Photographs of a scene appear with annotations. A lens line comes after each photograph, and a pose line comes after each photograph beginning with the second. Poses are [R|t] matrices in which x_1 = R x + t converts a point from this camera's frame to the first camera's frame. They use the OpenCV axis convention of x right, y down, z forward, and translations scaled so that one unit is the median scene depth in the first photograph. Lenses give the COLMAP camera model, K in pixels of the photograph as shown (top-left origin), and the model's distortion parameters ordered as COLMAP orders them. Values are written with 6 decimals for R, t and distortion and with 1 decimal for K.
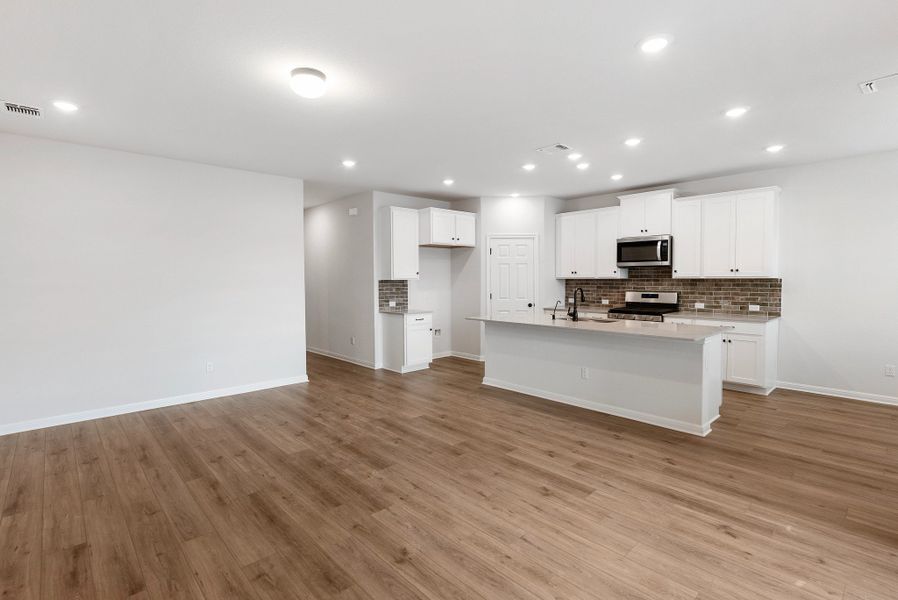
lens RADIAL K [[424.9, 0, 460.5], [0, 424.9, 289.6], [0, 0, 1]] dist [-0.009367, 0.000423]
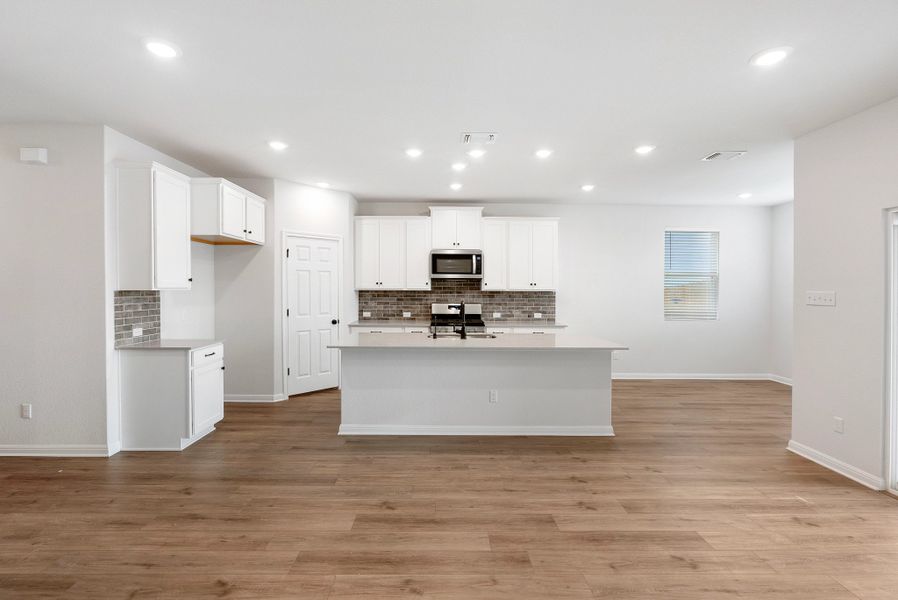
lens RADIAL K [[400.3, 0, 439.1], [0, 400.3, 291.8], [0, 0, 1]] dist [-0.006883, 0.002034]
pose [[0.689053, 0.003068, 0.724704, -0.316133], [0.010190, 0.999851, -0.013921, -0.011006], [-0.724639, 0.016978, 0.688919, 0.389030]]
